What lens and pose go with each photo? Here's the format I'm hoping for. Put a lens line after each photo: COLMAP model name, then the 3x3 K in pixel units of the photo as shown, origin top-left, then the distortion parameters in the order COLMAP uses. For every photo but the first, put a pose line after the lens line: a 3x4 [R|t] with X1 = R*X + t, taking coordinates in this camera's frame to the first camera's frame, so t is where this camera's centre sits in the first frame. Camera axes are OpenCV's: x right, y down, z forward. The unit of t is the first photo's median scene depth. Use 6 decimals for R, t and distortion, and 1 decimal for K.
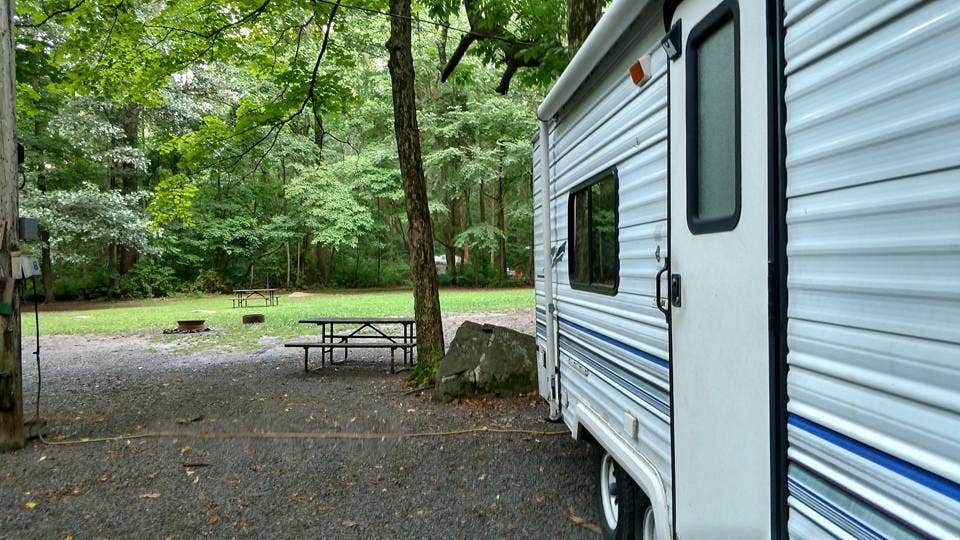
lens RADIAL K [[734.0, 0, 480.0], [0, 734.0, 270.0], [0, 0, 1]] dist [-0.000026, 0.000341]
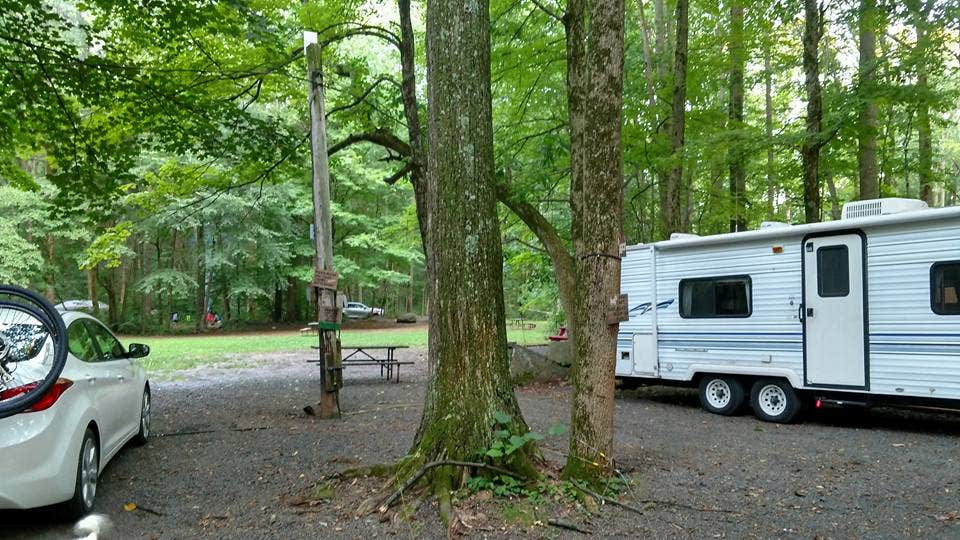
lens RADIAL K [[734.0, 0, 480.0], [0, 734.0, 270.0], [0, 0, 1]] dist [-0.000026, 0.000341]
pose [[0.844394, 0.051989, 0.533194, -0.691900], [-0.014198, 0.997102, -0.074737, 0.024370], [-0.535535, 0.055538, 0.842685, -0.276197]]
